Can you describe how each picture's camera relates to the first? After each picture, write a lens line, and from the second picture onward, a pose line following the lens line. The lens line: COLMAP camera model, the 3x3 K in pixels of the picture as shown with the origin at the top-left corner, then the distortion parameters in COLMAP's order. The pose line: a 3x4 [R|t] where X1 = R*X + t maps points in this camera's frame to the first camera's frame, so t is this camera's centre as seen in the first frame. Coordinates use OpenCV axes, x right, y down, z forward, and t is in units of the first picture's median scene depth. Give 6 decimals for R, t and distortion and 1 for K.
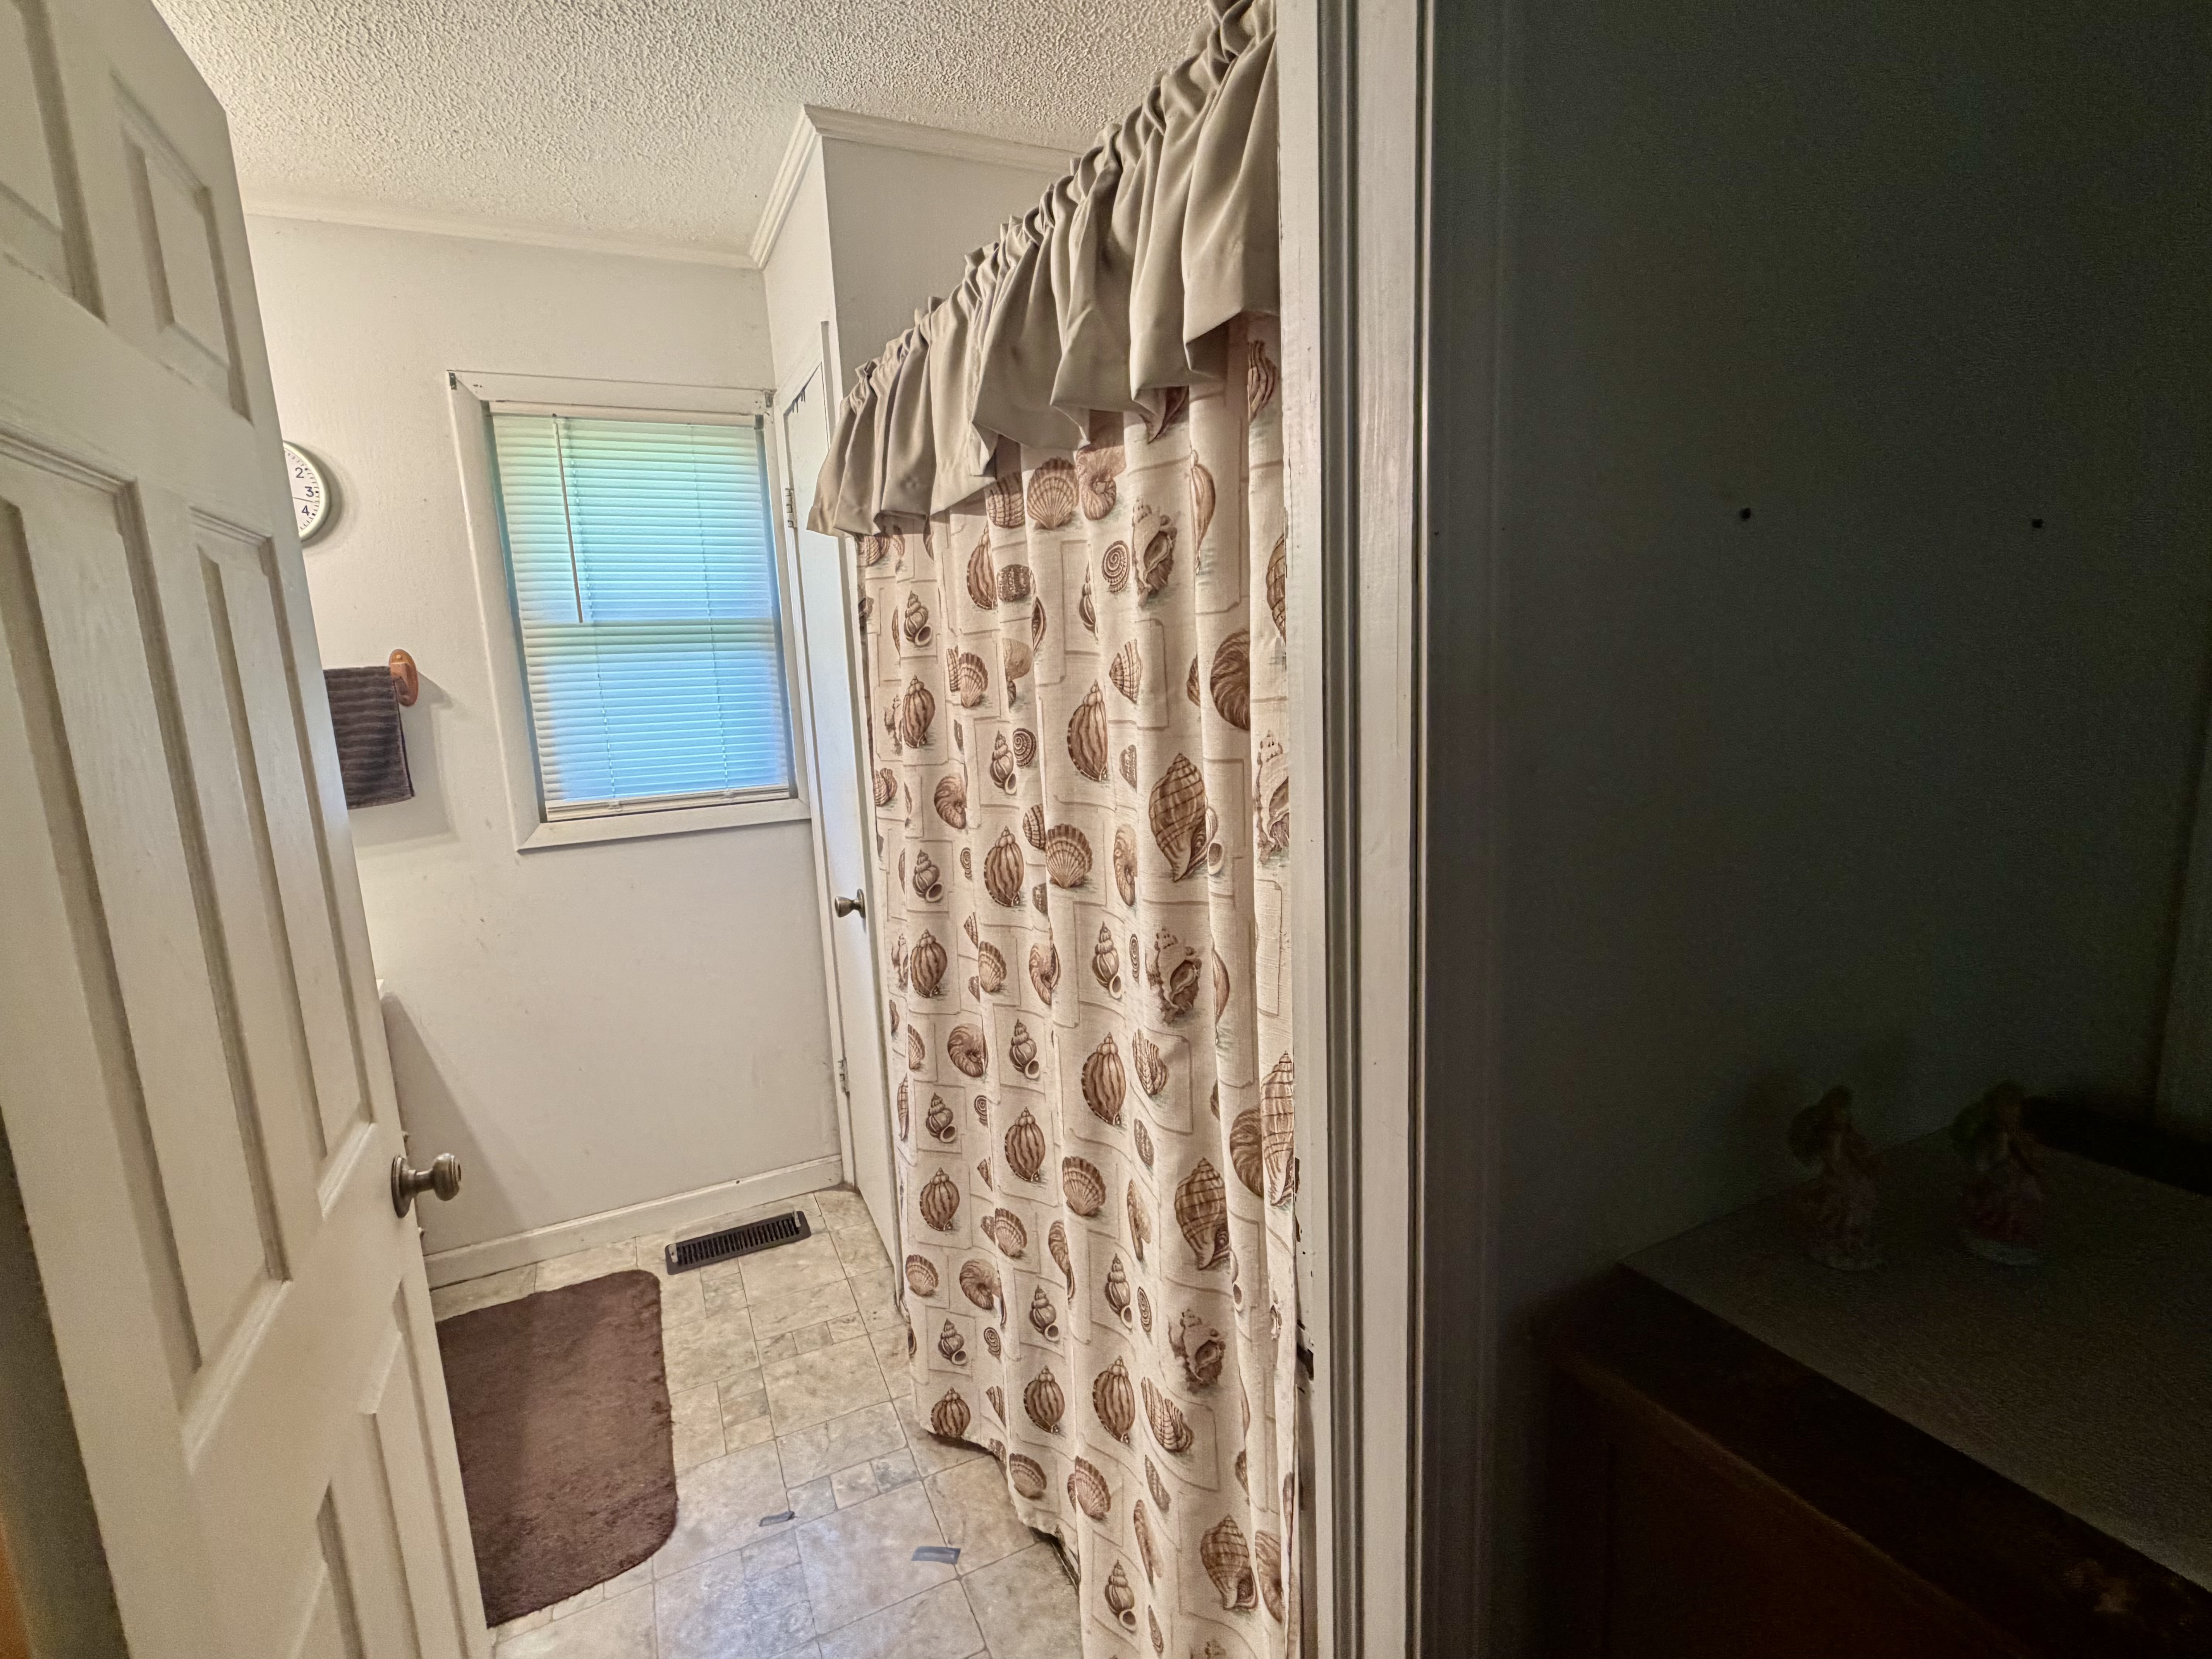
lens RADIAL K [[1045.7, 0, 1109.3], [0, 1045.7, 830.2], [0, 0, 1]] dist [0.000338, 0.000578]
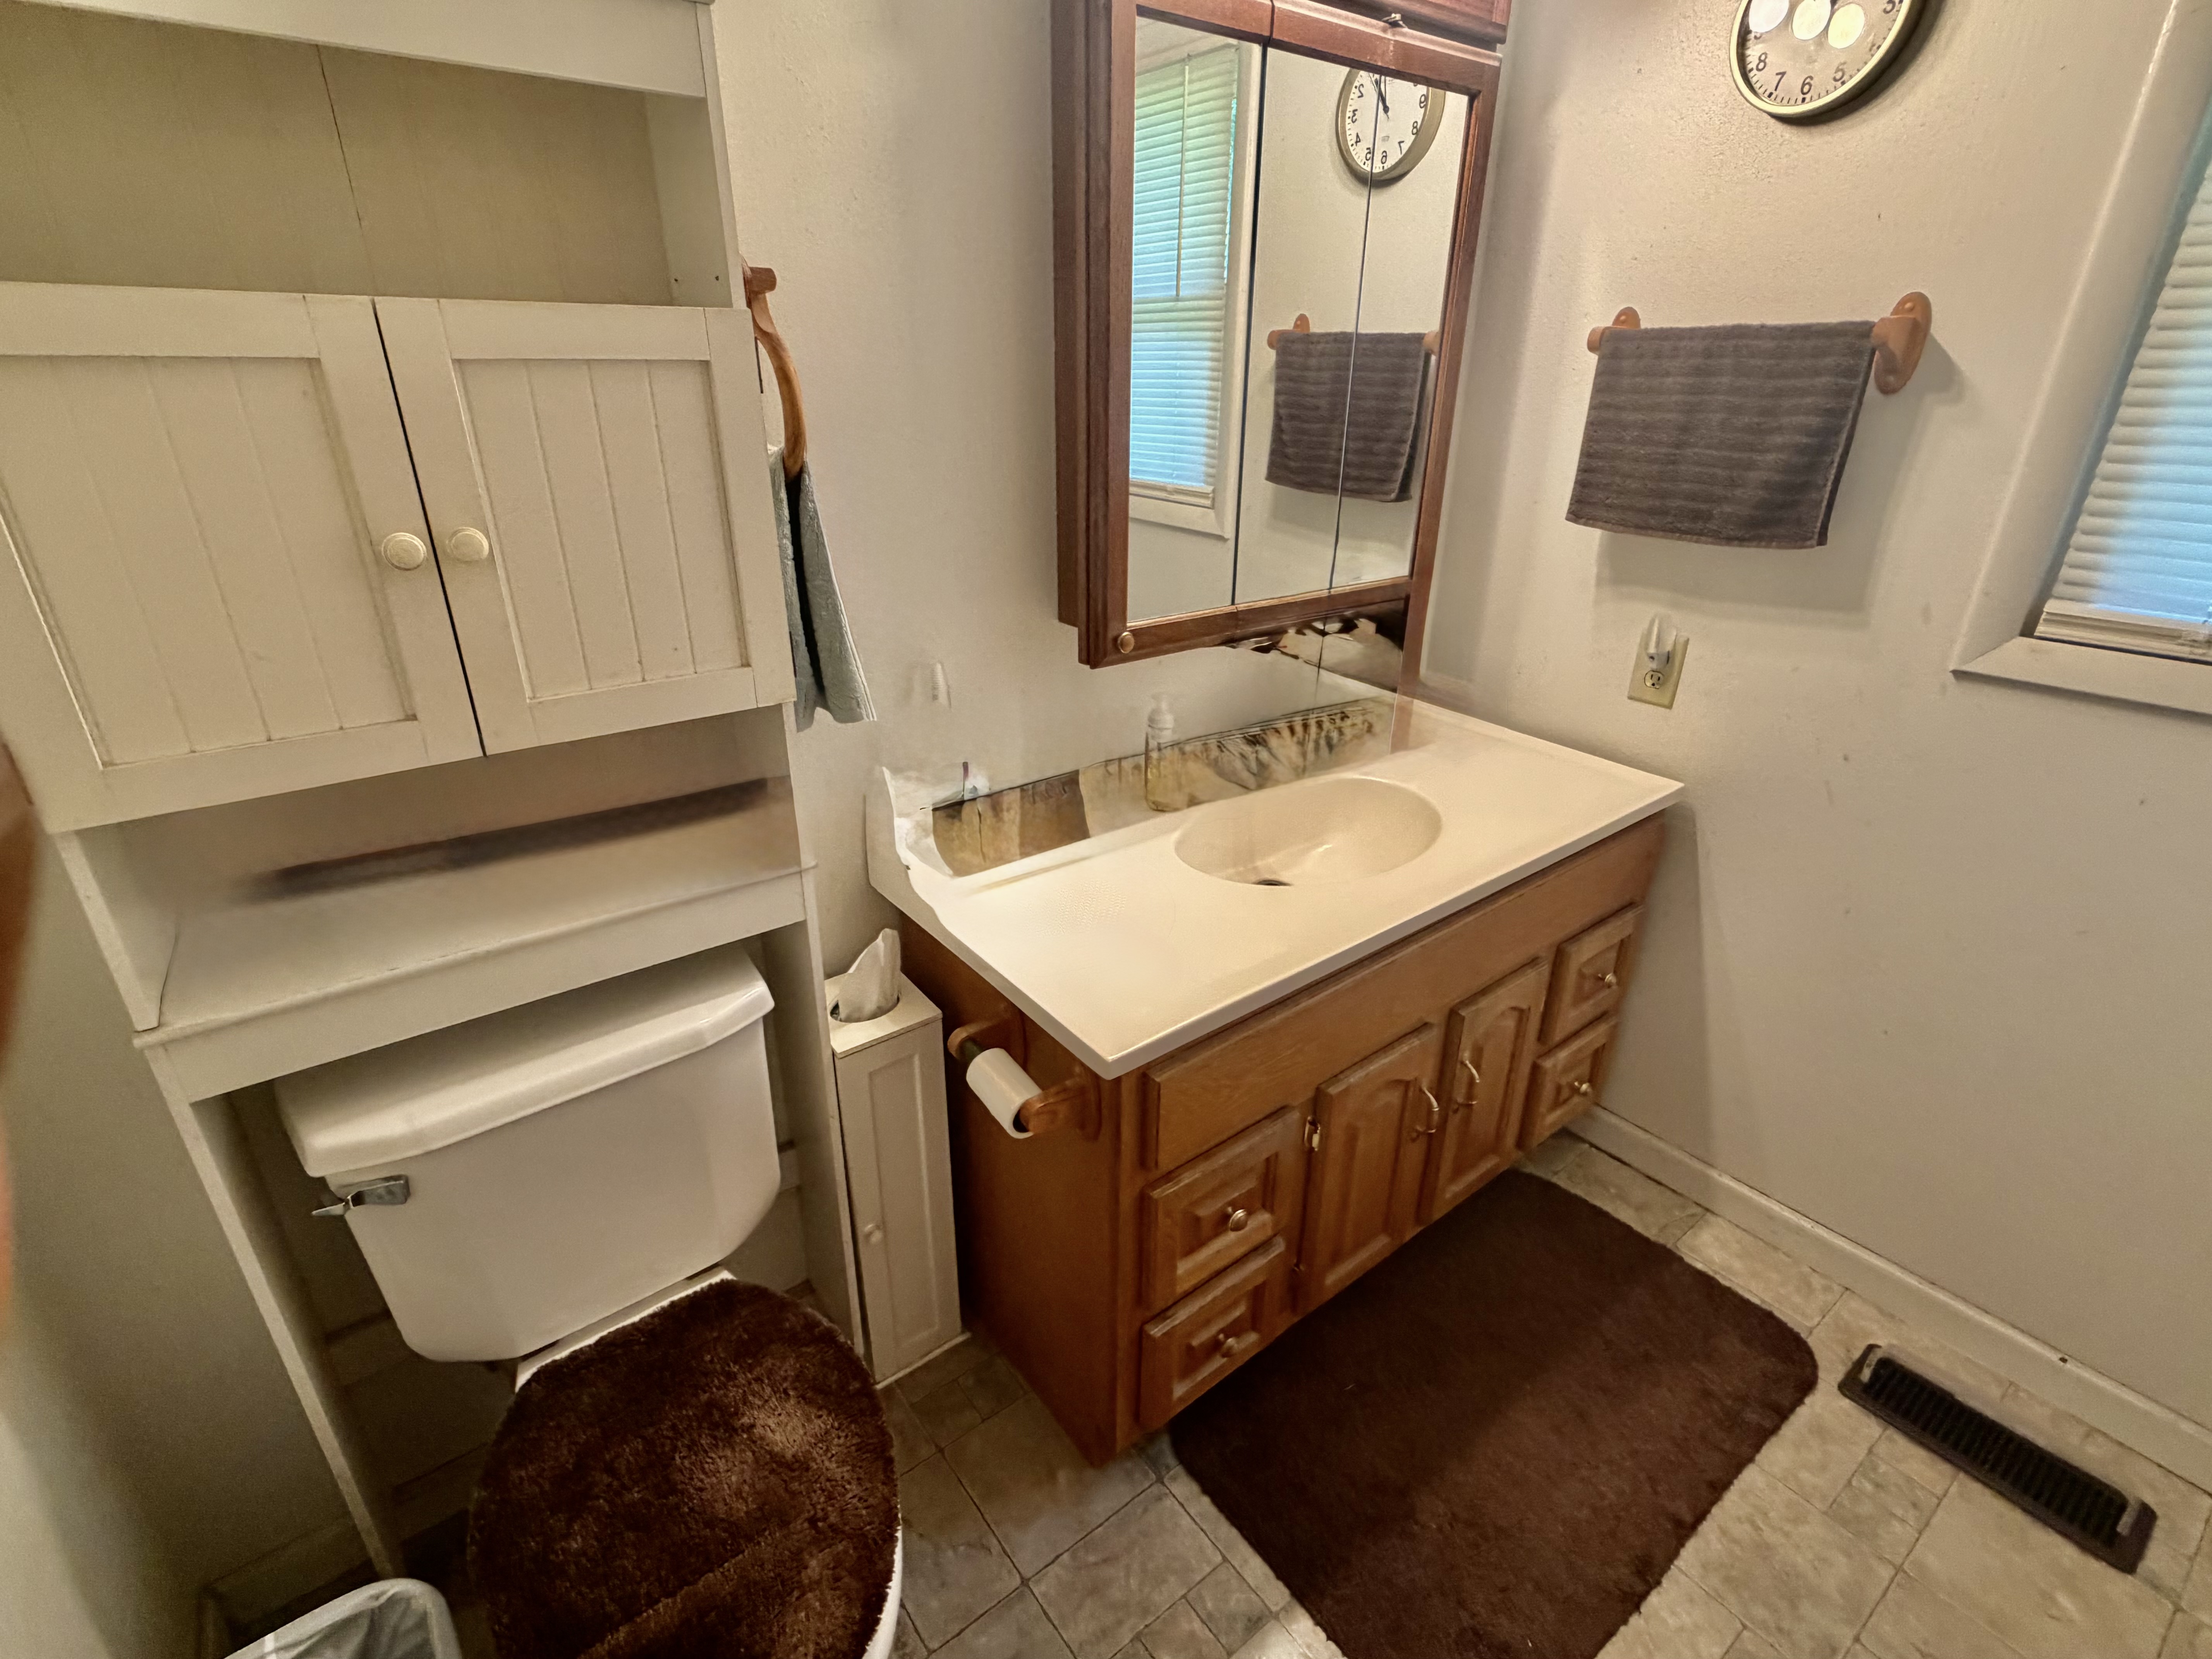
lens RADIAL K [[1045.7, 0, 1107.2], [0, 1045.7, 834.6], [0, 0, 1]] dist [0.000338, 0.000578]
pose [[0.199390, 0.435998, -0.877582, -0.103755], [-0.182965, 0.896379, 0.403767, -0.048091], [0.962688, 0.080060, 0.258501, 0.394598]]
